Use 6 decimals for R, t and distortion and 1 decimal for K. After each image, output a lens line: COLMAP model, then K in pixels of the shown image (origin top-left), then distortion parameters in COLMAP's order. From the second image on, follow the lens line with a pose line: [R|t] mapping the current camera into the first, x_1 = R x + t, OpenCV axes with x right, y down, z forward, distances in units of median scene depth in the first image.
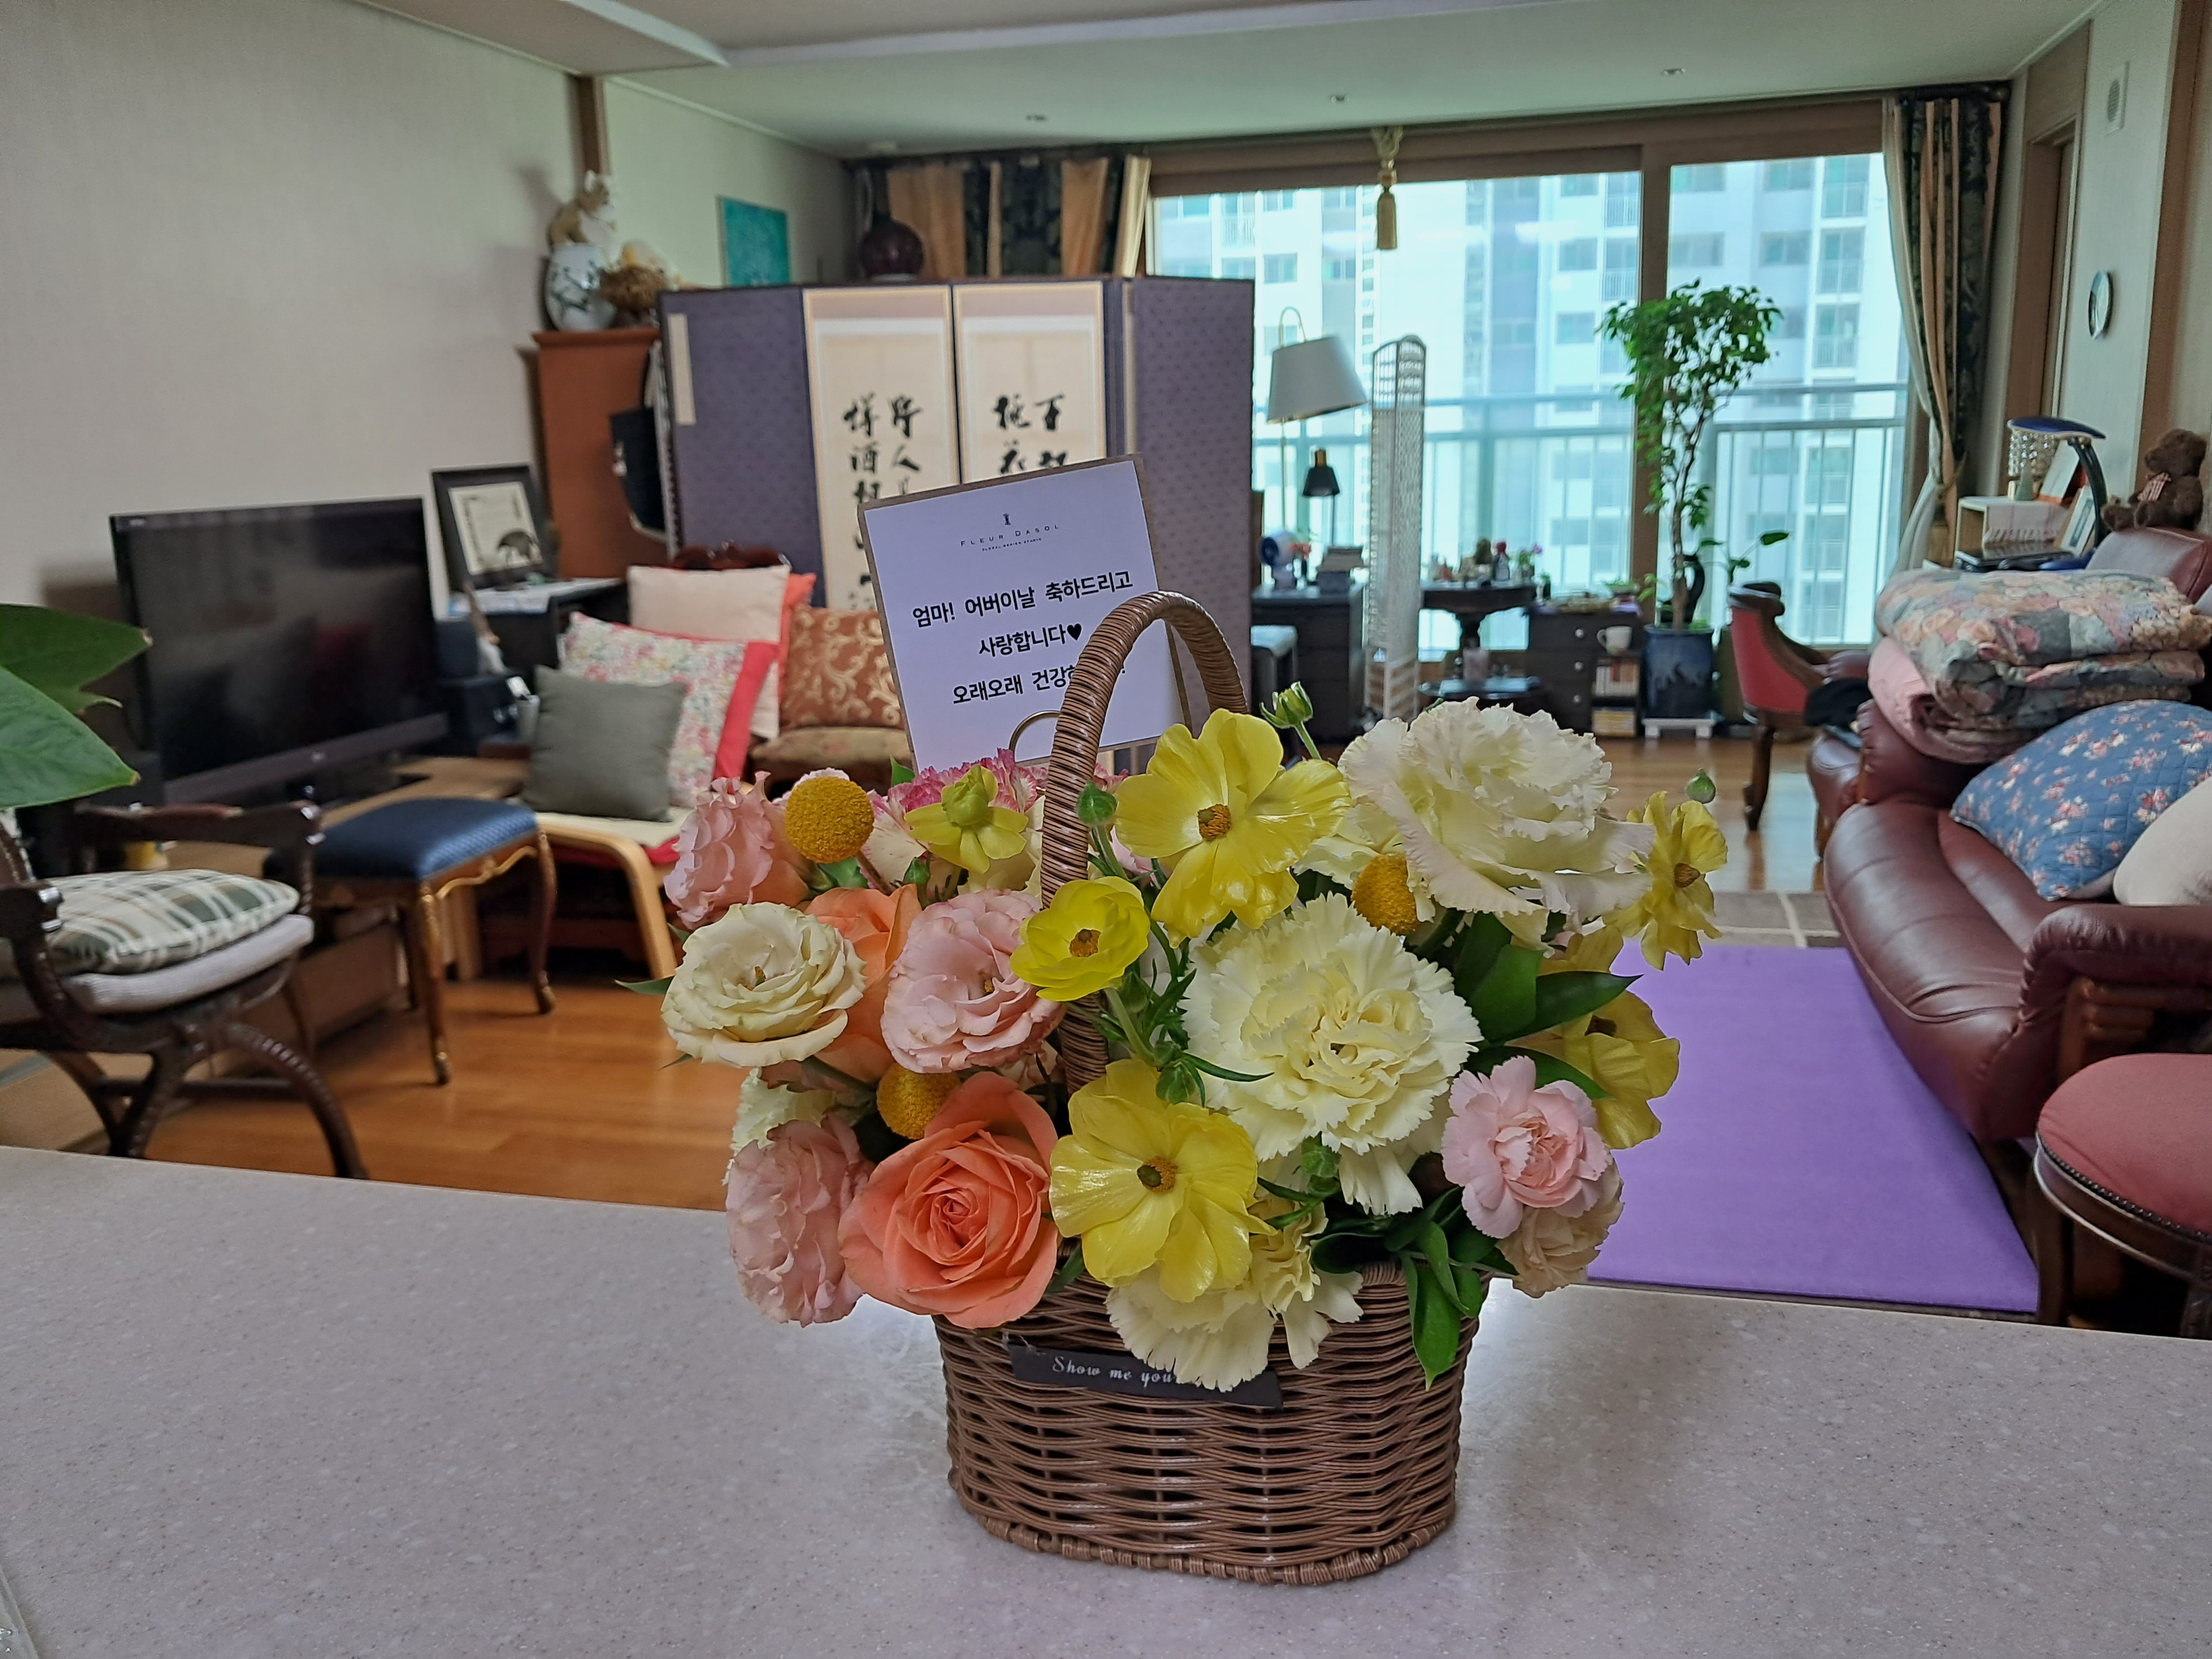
lens RADIAL K [[1748.2, 0, 1123.8], [0, 1748.2, 856.7], [0, 0, 1]] dist [0.022273, -0.053614]
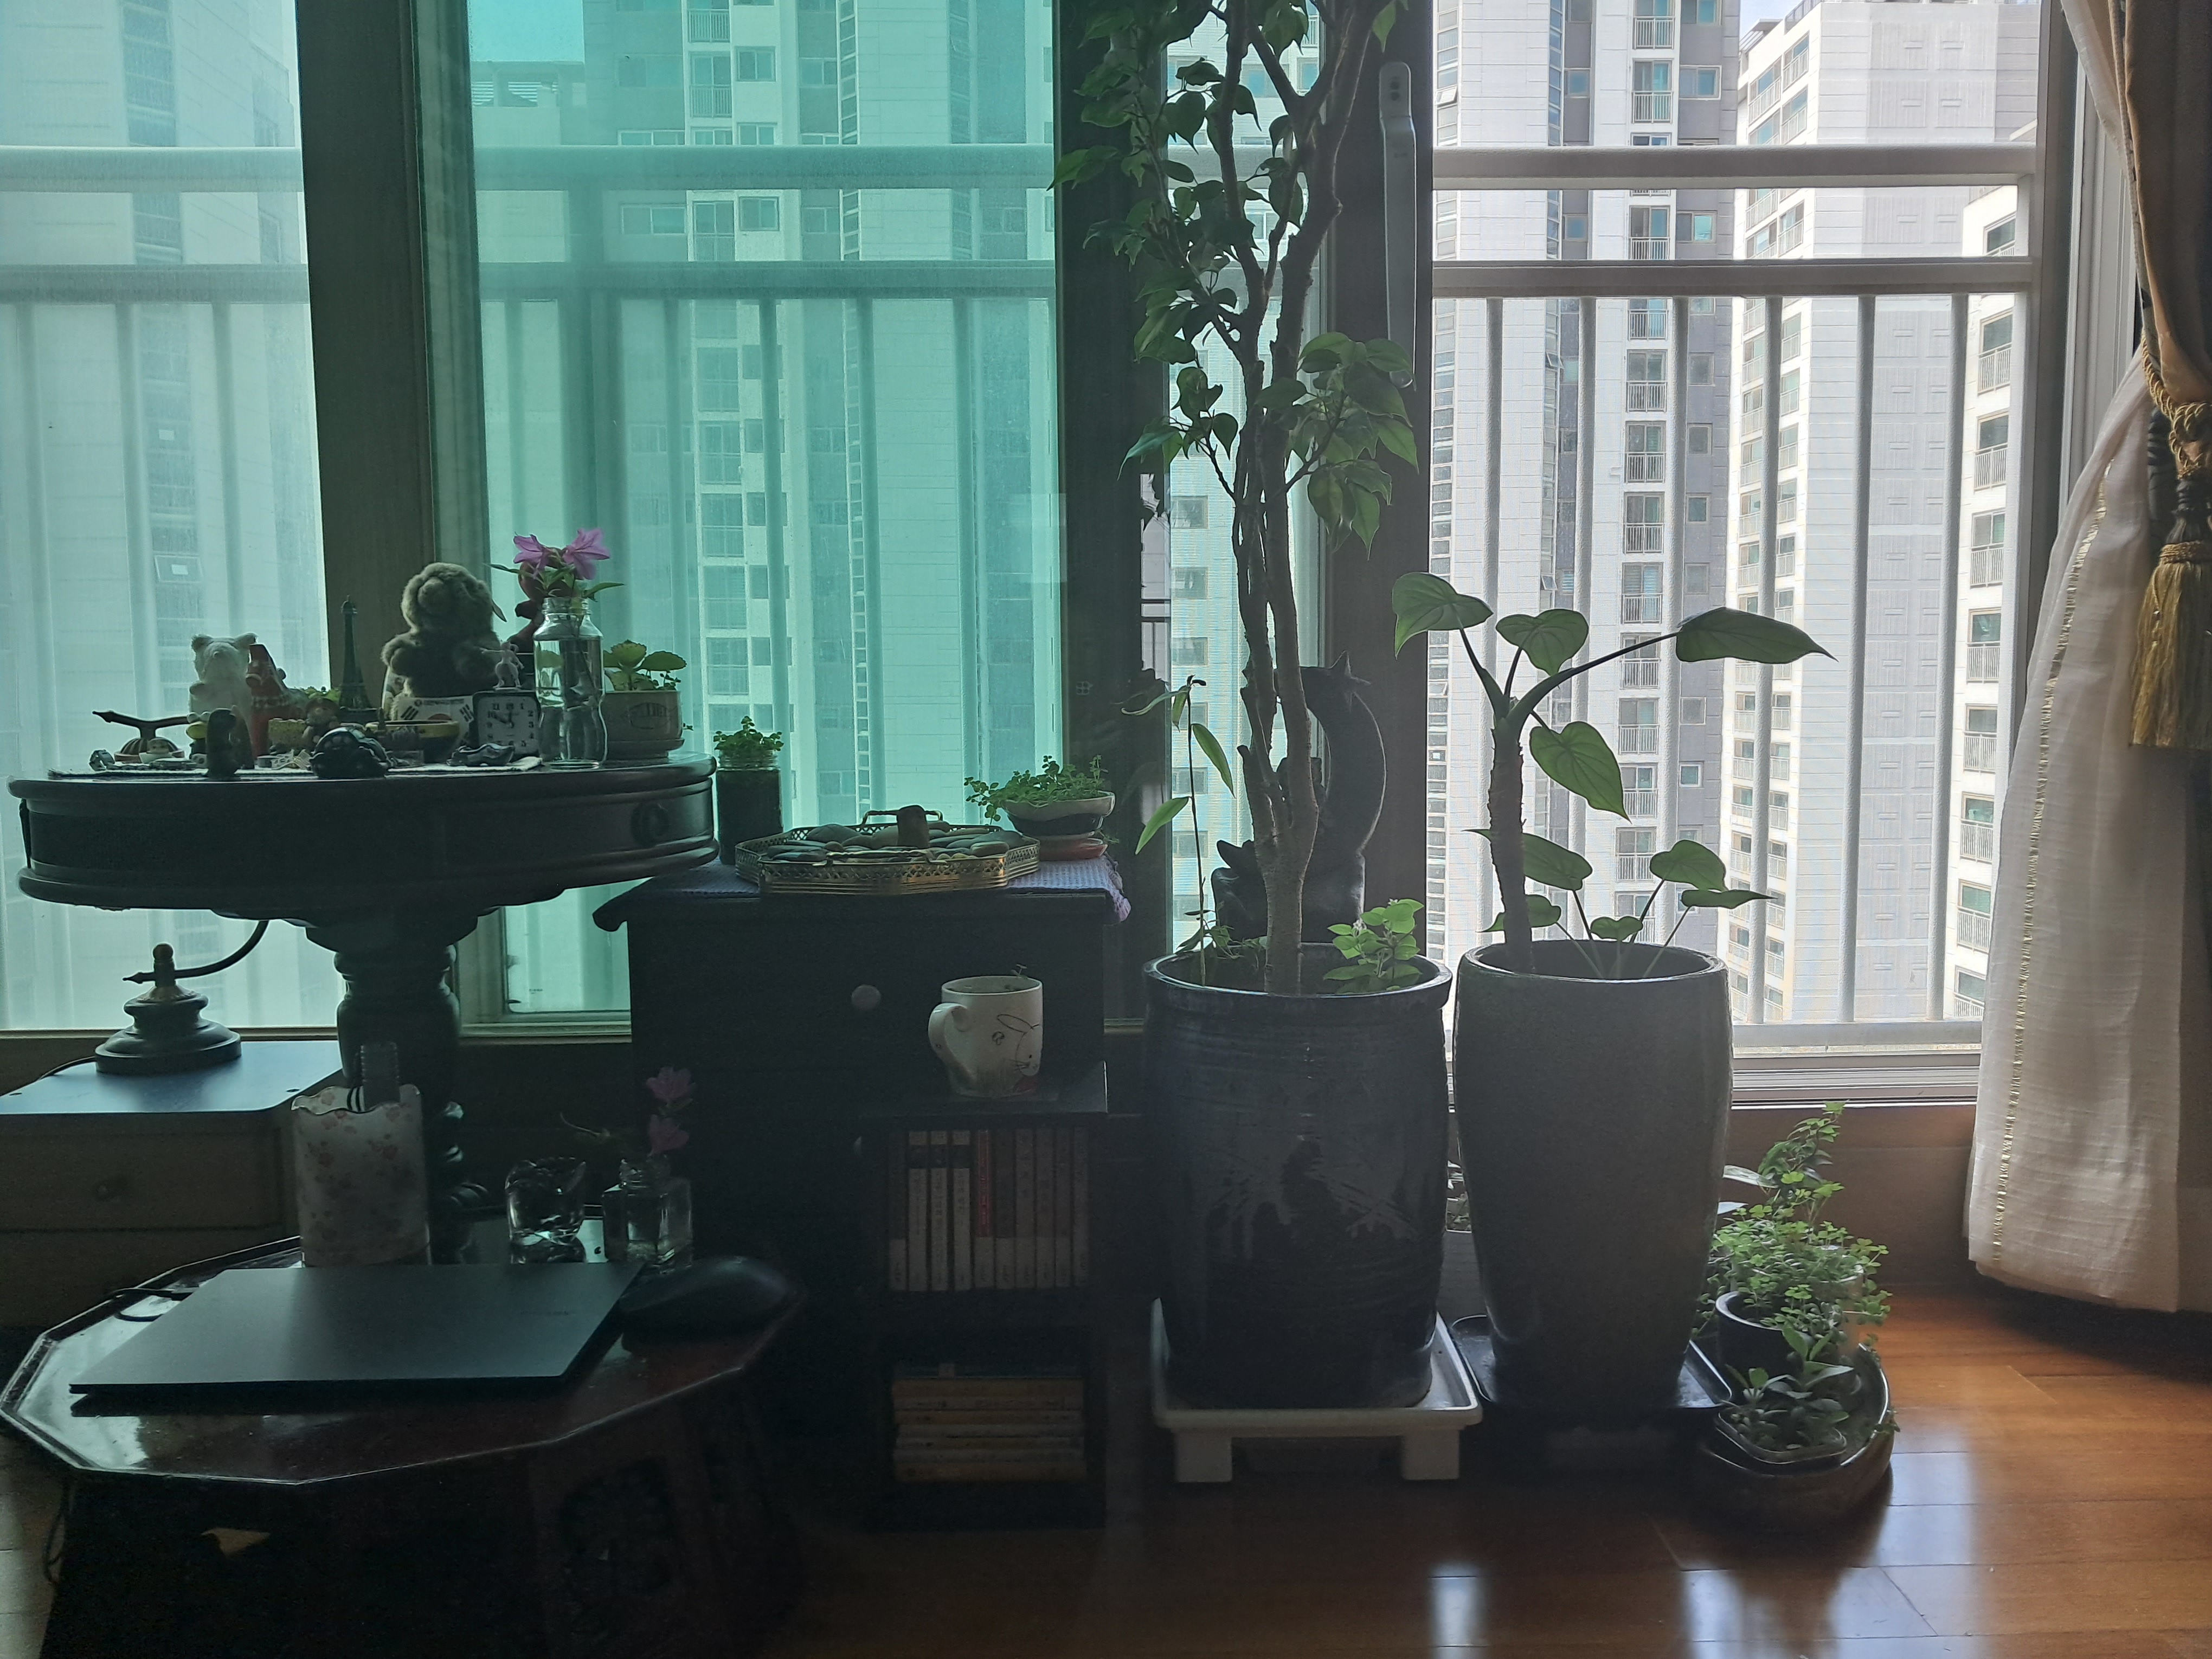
lens RADIAL K [[1748.2, 0, 1105.8], [0, 1748.2, 832.7], [0, 0, 1]] dist [0.022273, -0.053614]
pose [[0.973274, -0.004818, 0.229596, 0.316429], [0.039628, 0.988306, -0.147248, -0.147299], [-0.226202, 0.152411, 0.962083, 1.015115]]
